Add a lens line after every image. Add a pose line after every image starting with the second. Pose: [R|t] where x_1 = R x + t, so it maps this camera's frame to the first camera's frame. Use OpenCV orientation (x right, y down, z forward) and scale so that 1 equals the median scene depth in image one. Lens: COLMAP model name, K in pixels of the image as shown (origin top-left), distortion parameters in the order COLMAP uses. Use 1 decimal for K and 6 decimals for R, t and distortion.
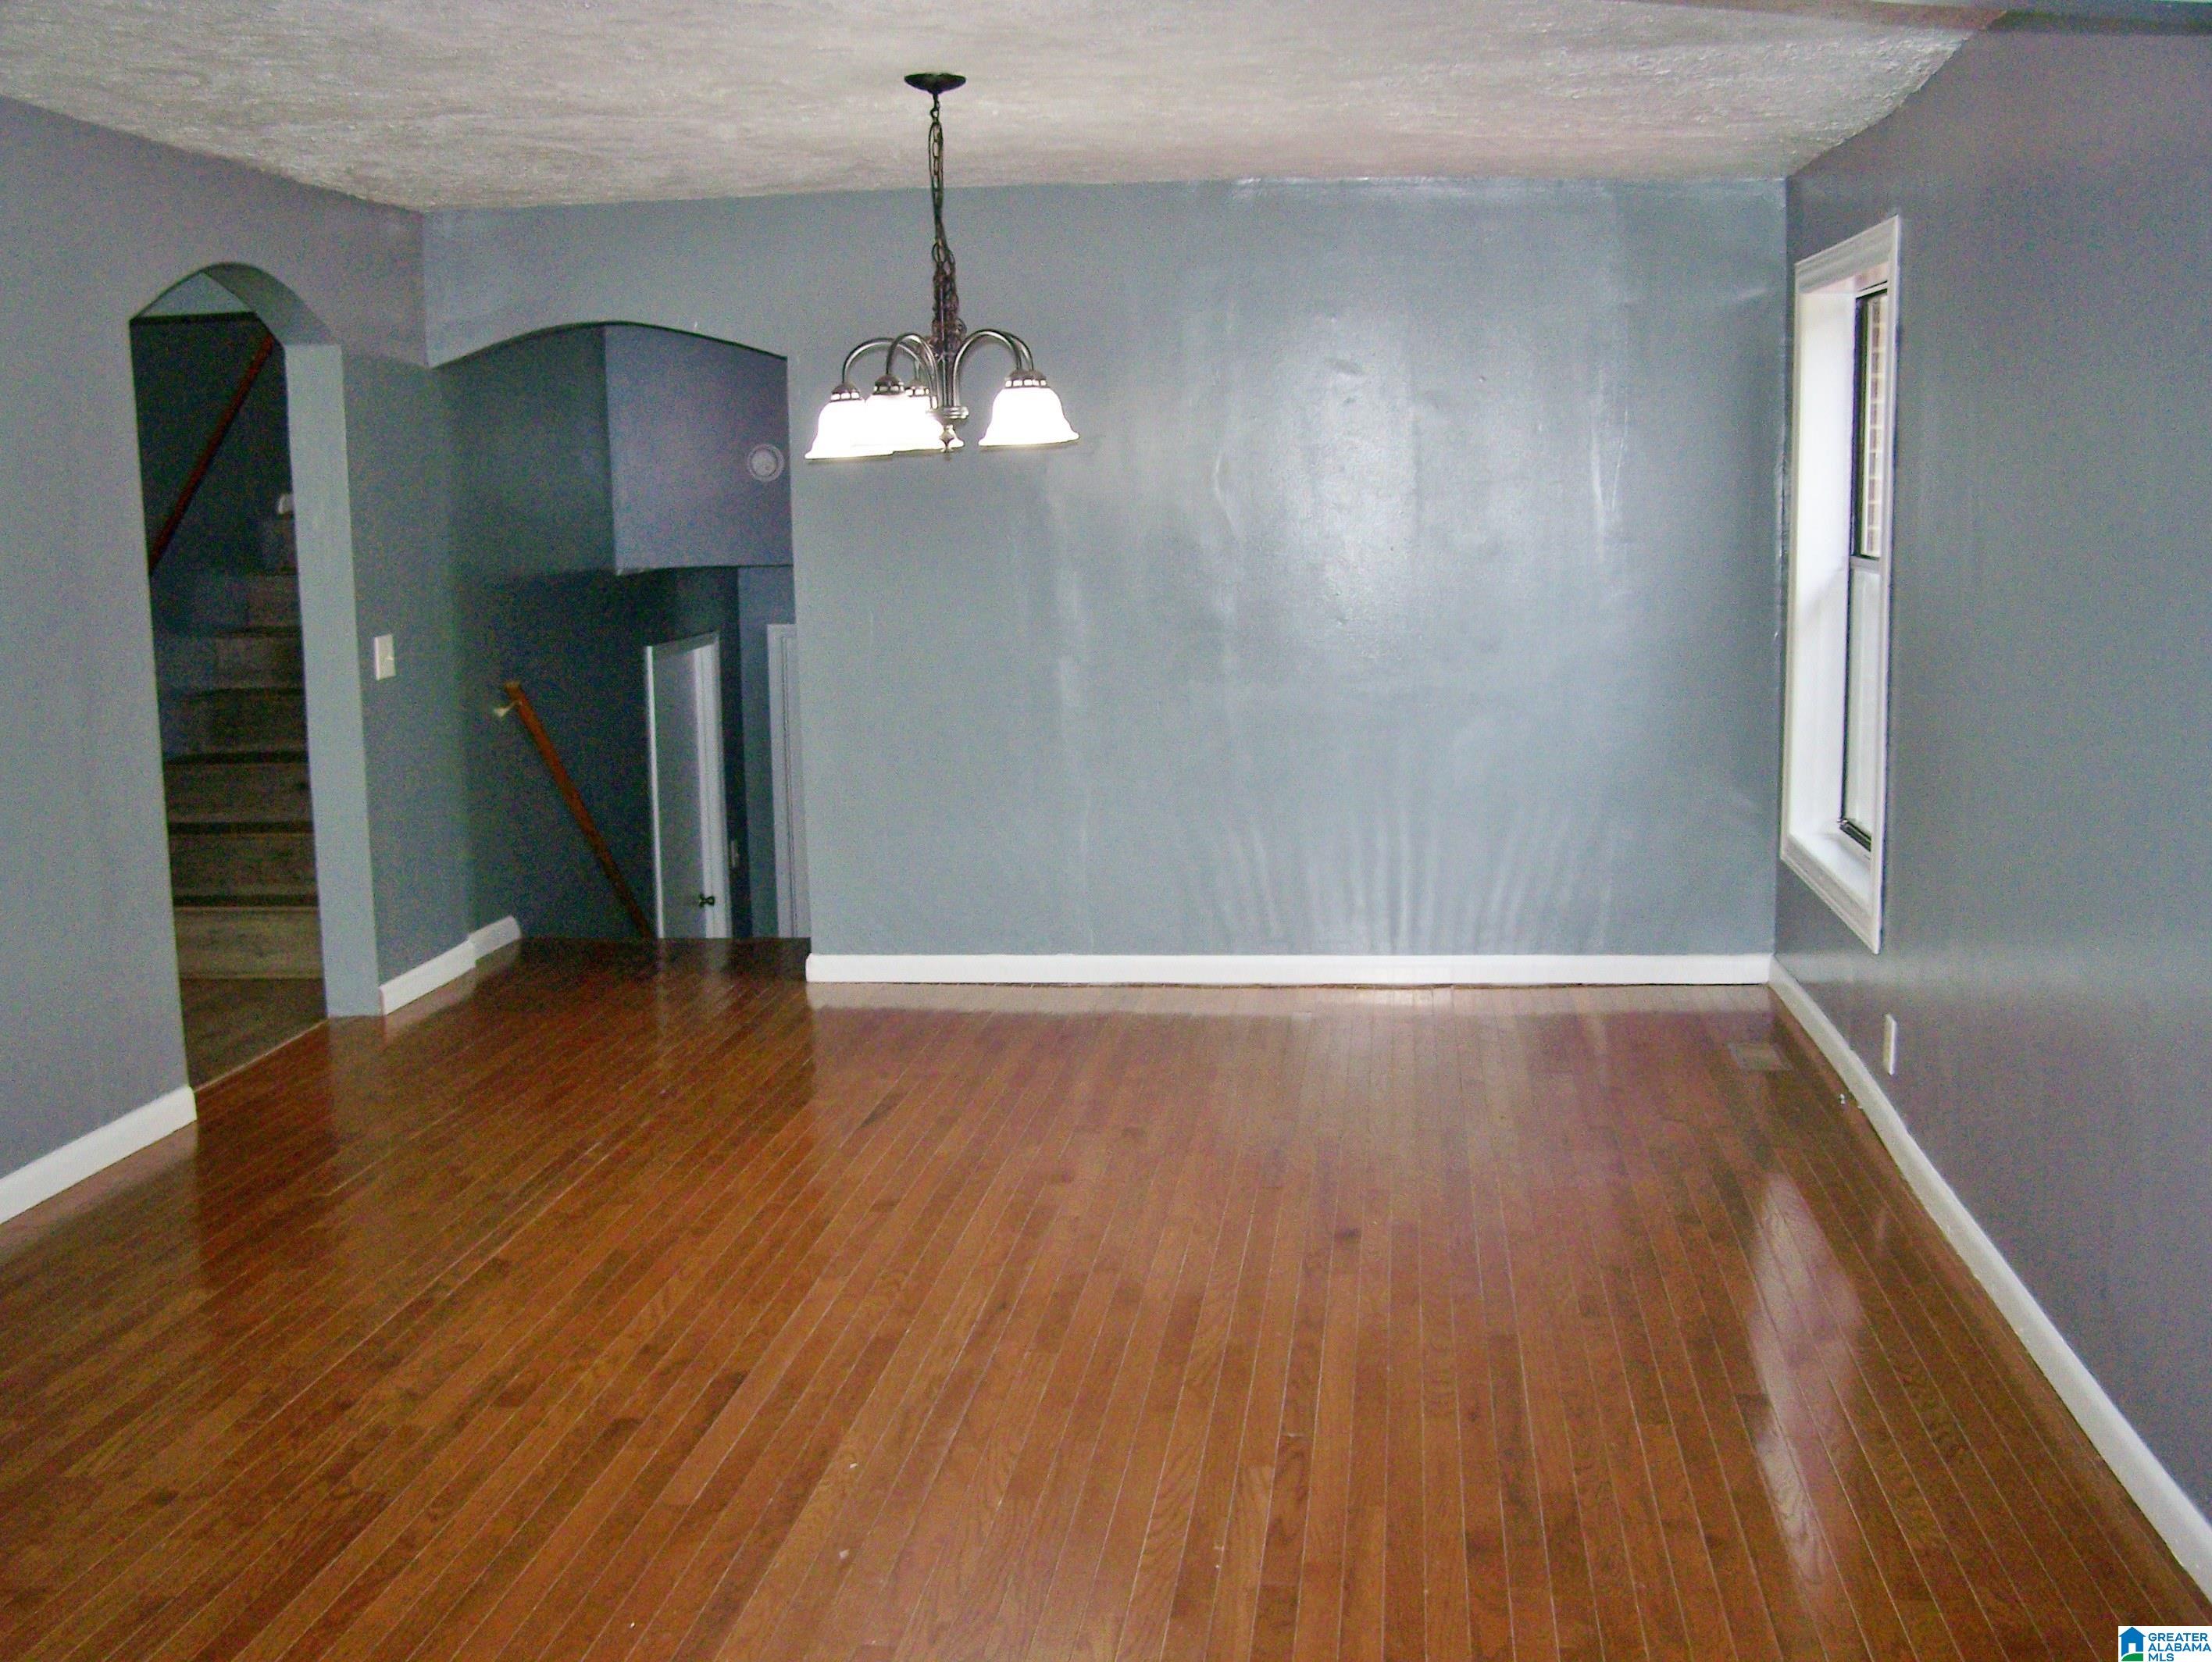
lens RADIAL K [[2563.0, 0, 1090.4], [0, 2563.0, 829.7], [0, 0, 1]] dist [-0.070641, 0.000000]
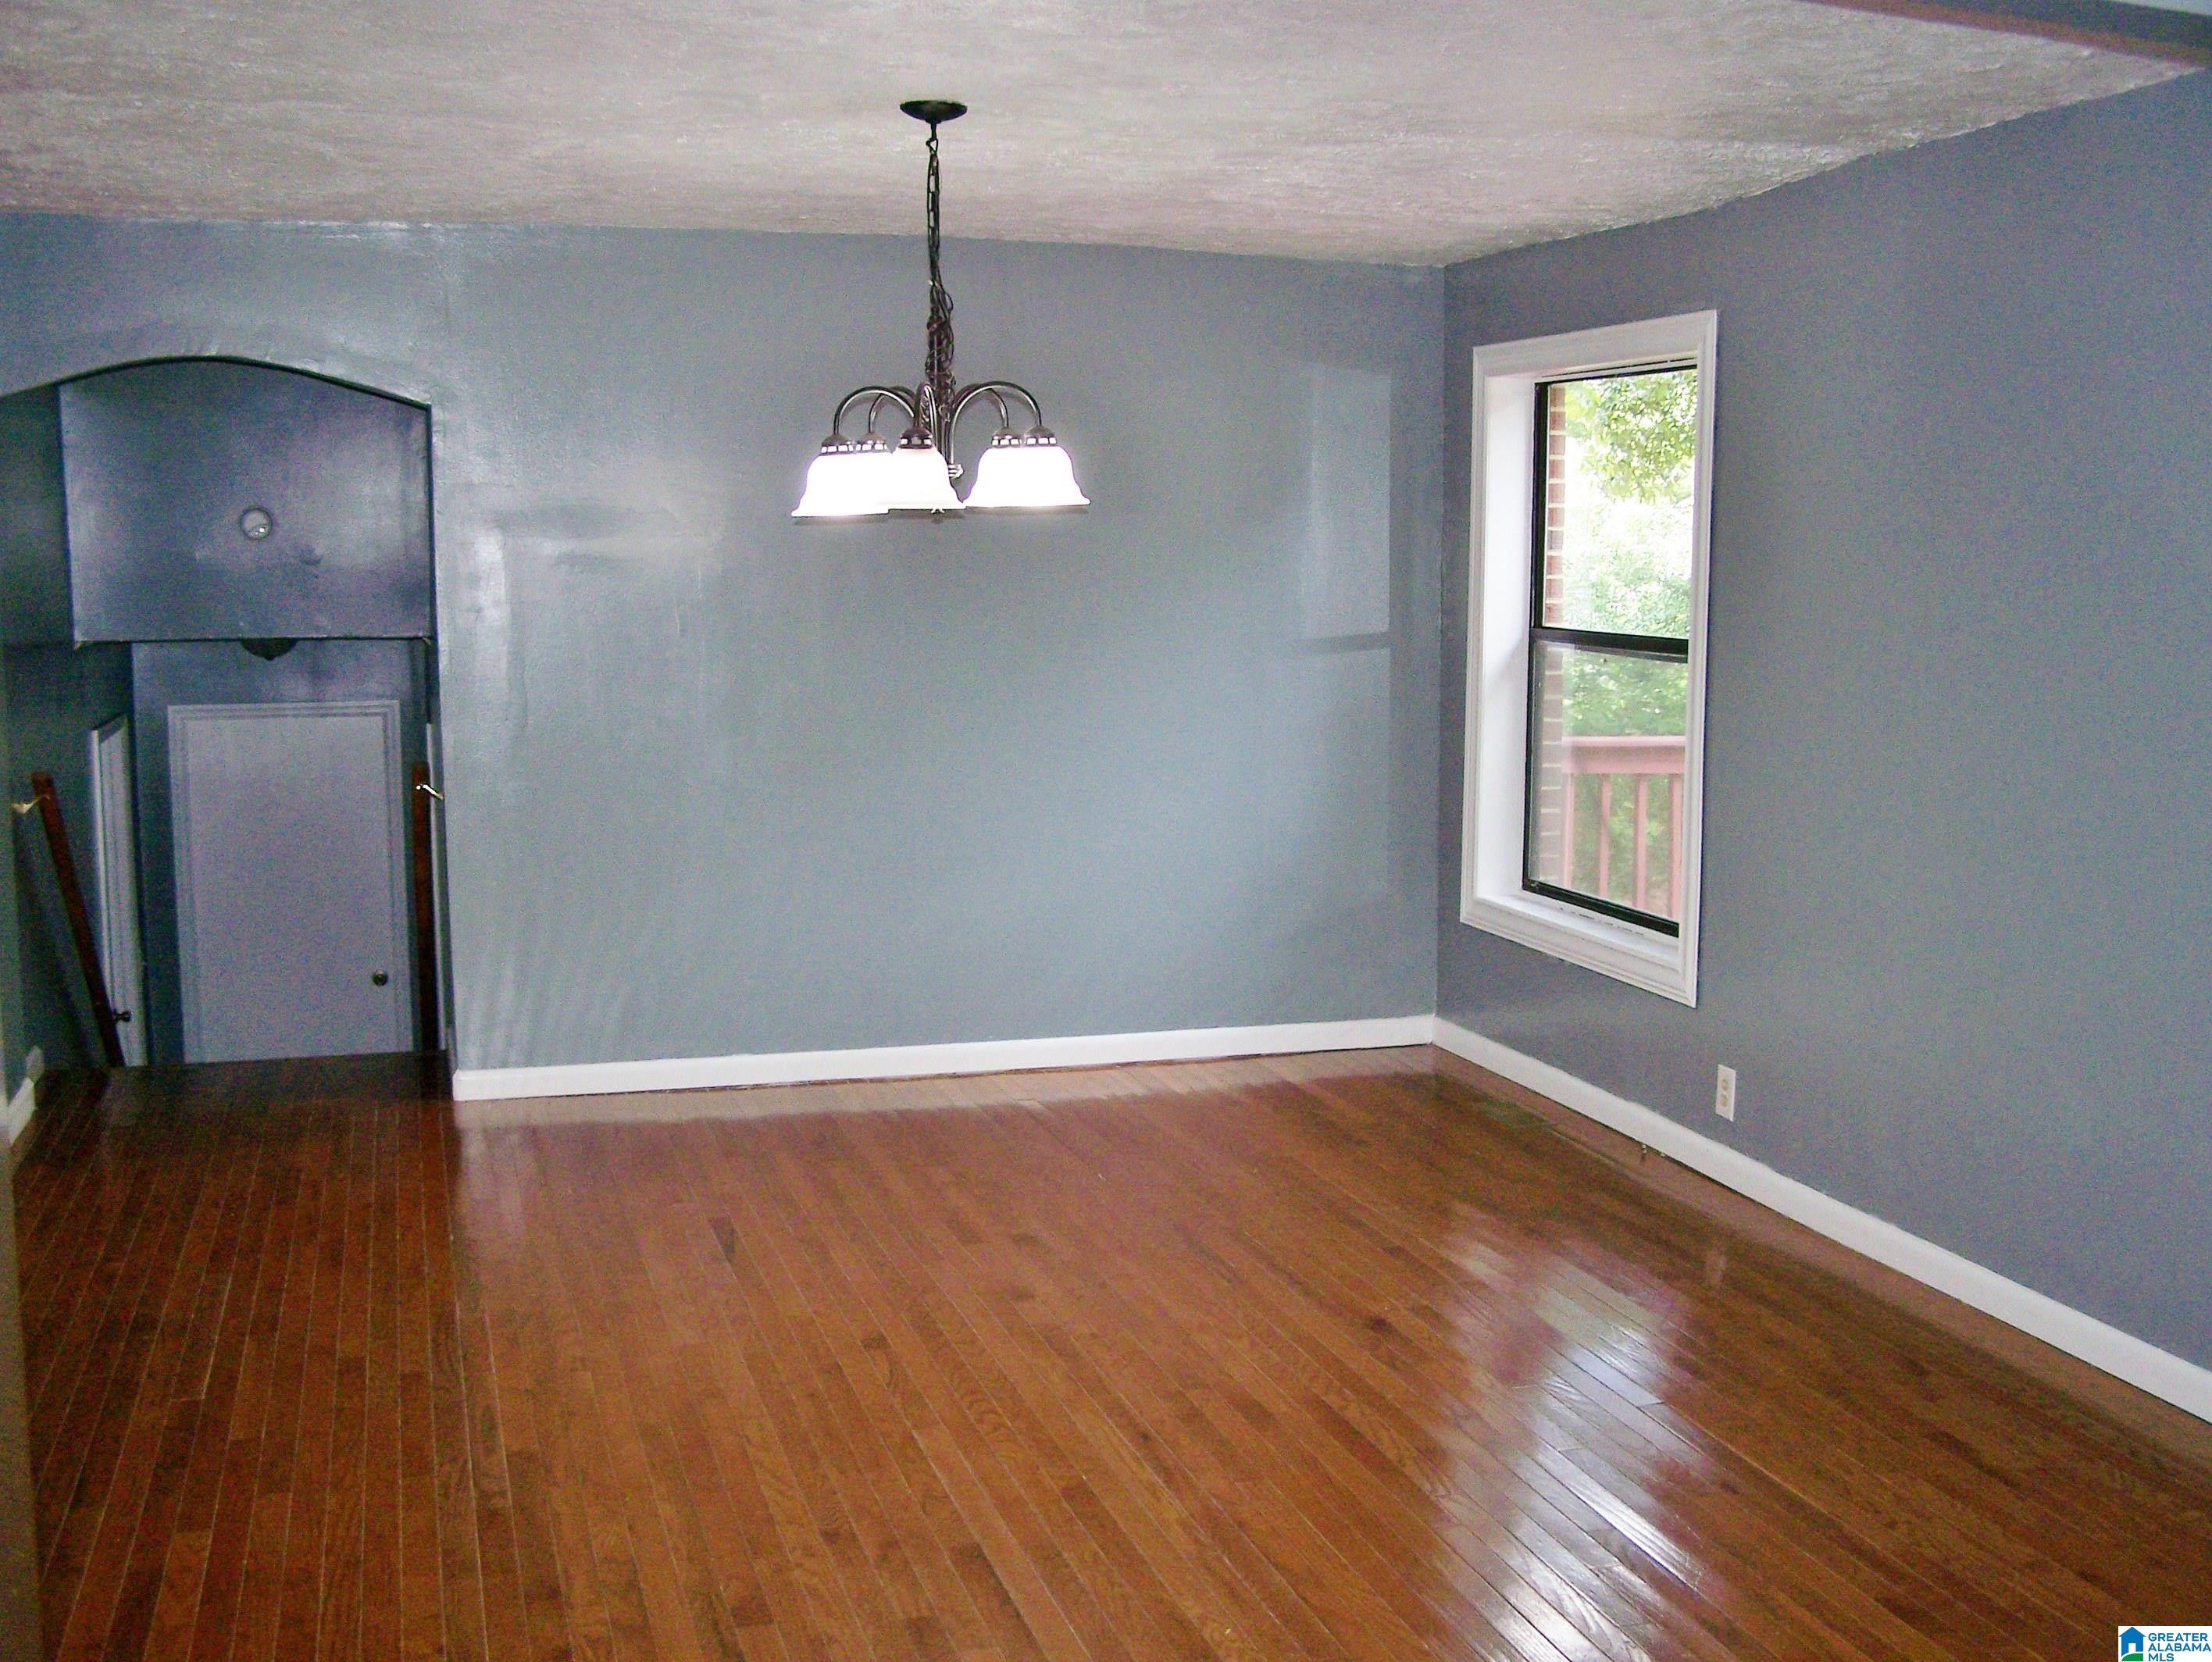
lens RADIAL K [[2563.0, 0, 1107.1], [0, 2563.0, 836.0], [0, 0, 1]] dist [-0.070641, 0.000000]
pose [[0.921645, -0.026669, 0.387116, -0.362722], [0.036301, 0.999186, -0.017591, -0.013762], [-0.386332, 0.030265, 0.921863, 0.135463]]
